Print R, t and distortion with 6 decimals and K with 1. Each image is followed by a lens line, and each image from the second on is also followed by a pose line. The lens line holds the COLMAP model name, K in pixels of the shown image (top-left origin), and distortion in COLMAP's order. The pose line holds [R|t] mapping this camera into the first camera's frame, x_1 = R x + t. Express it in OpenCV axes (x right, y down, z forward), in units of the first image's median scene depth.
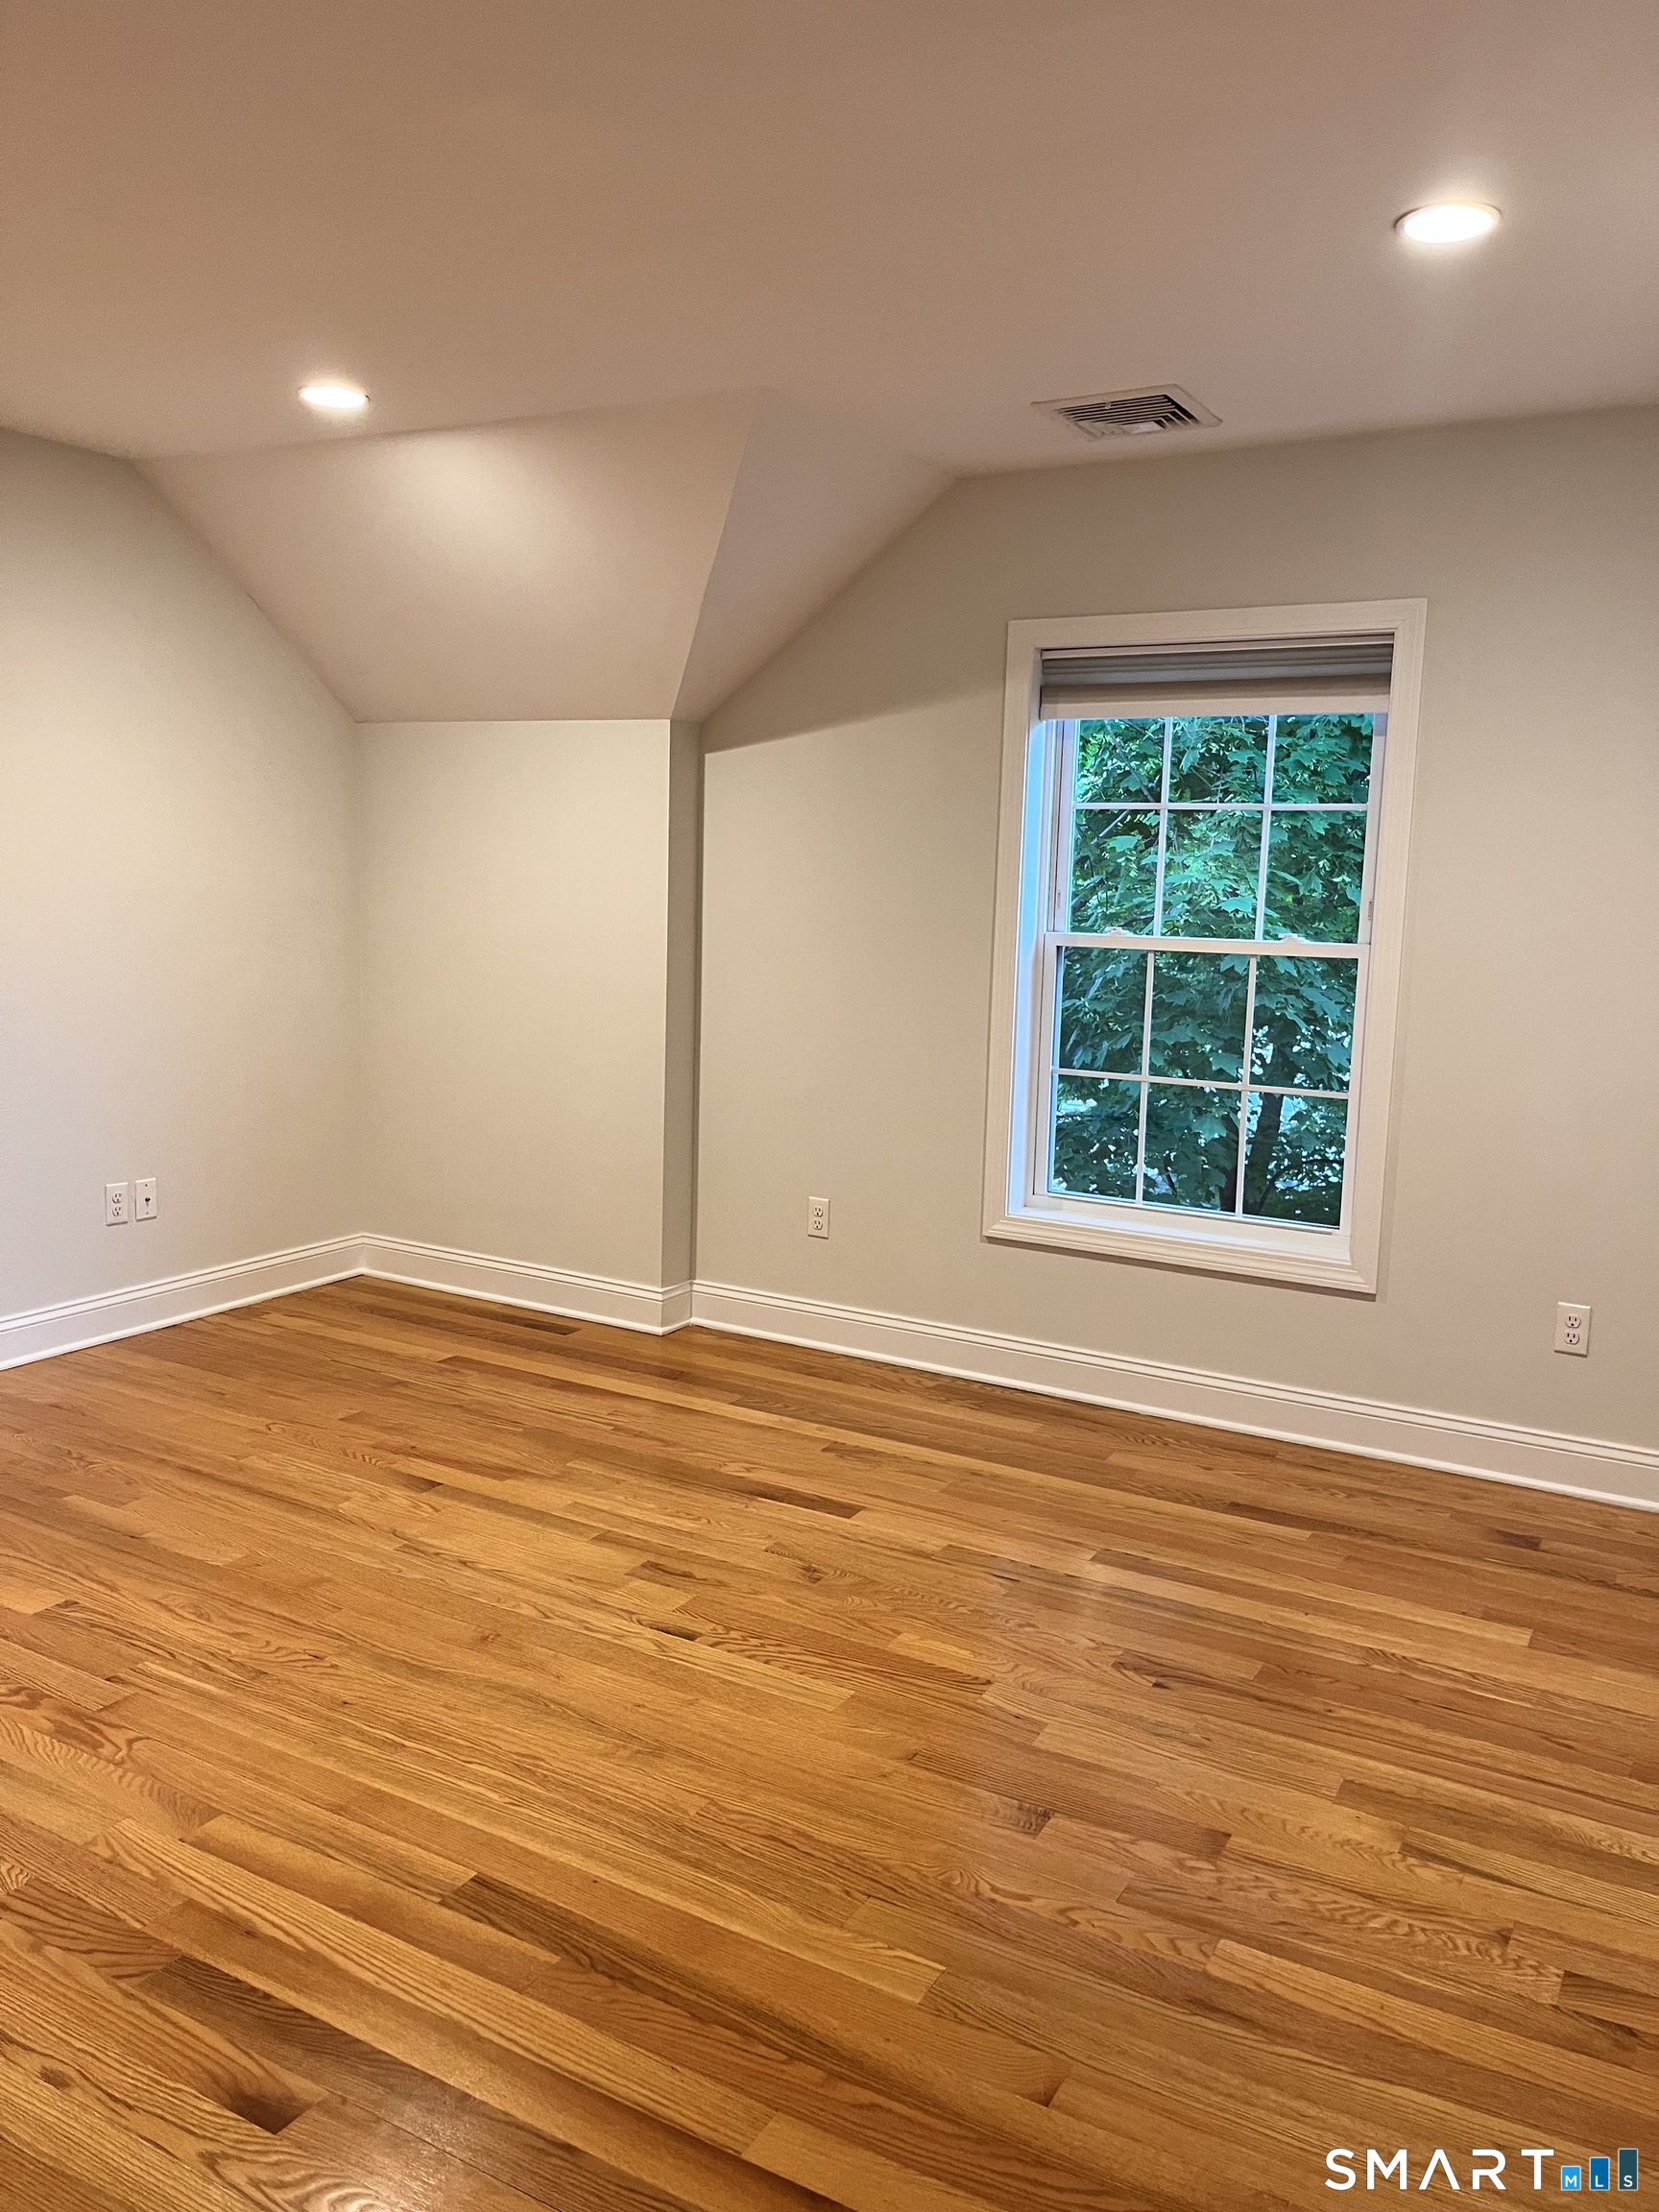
lens RADIAL K [[1692.7, 0, 829.5], [0, 1692.7, 1106.0], [0, 0, 1]] dist [0.036469, -0.047057]
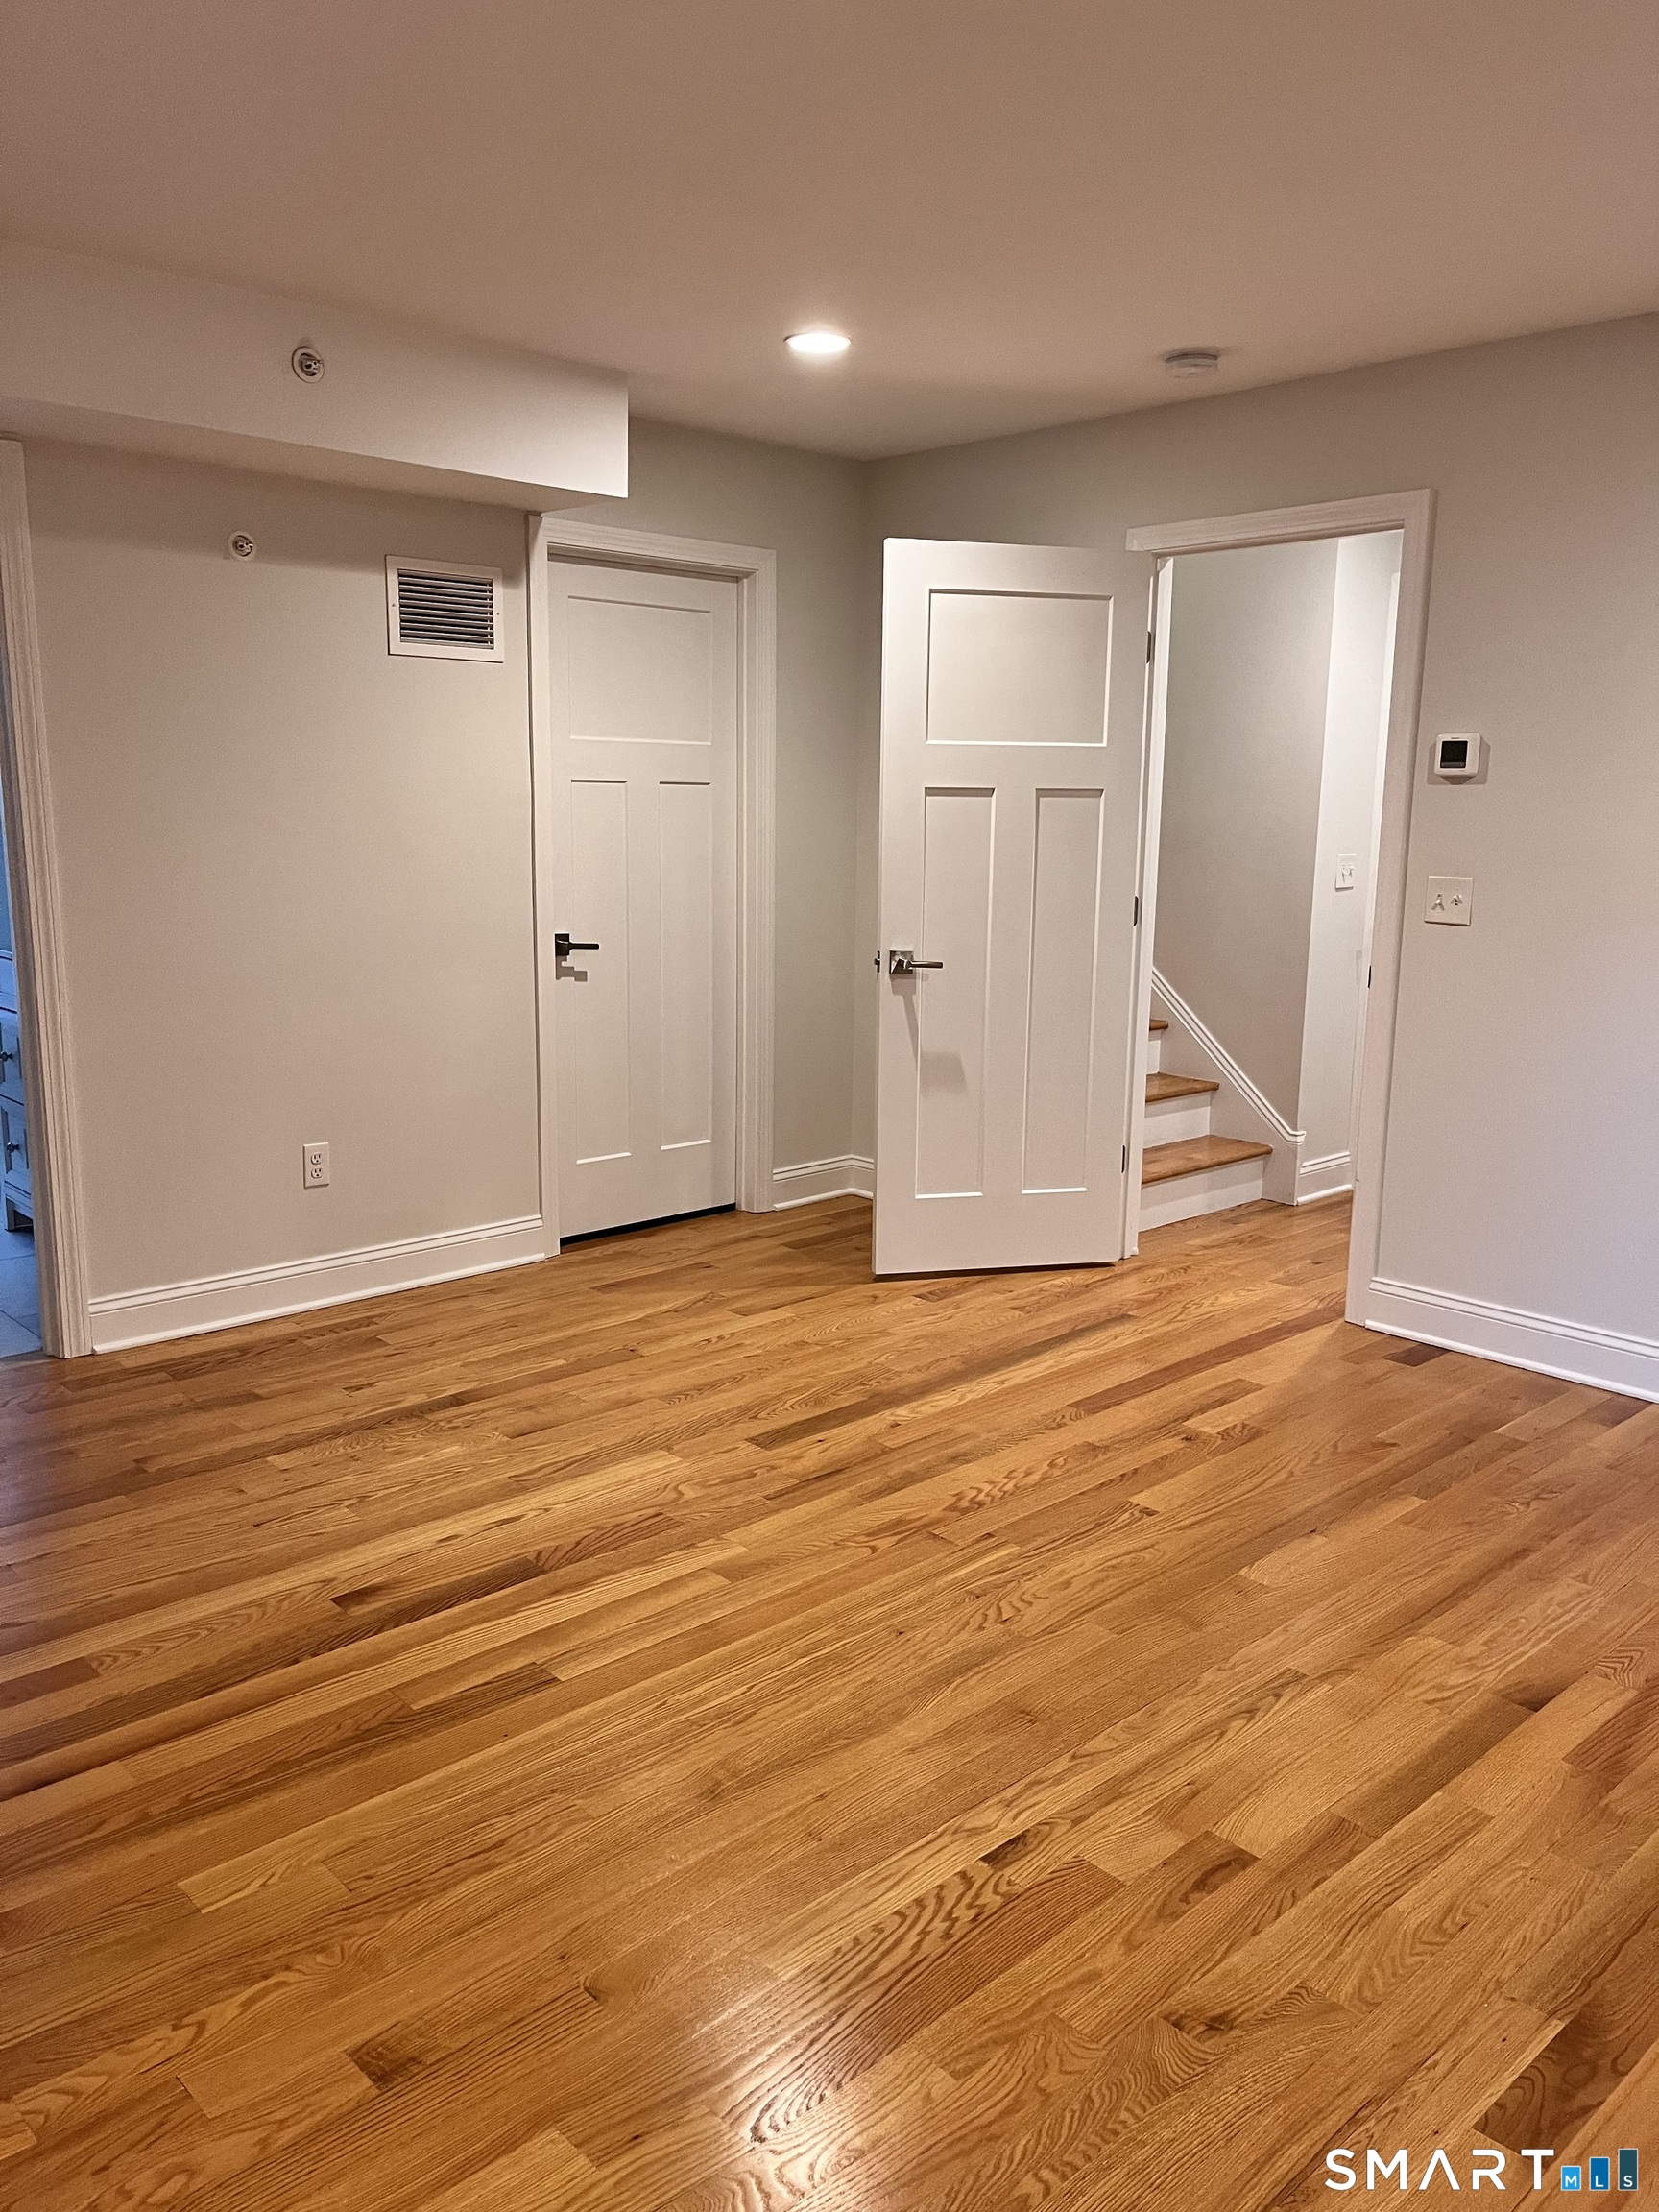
lens RADIAL K [[1678.0, 0, 852.2], [0, 1678.0, 1138.8], [0, 0, 1]] dist [0.078882, -0.137471]
pose [[-0.294617, 0.157111, -0.942612, 0.602308], [-0.151436, 0.966252, 0.208384, -0.131290], [0.943540, 0.204139, -0.260882, 1.140722]]
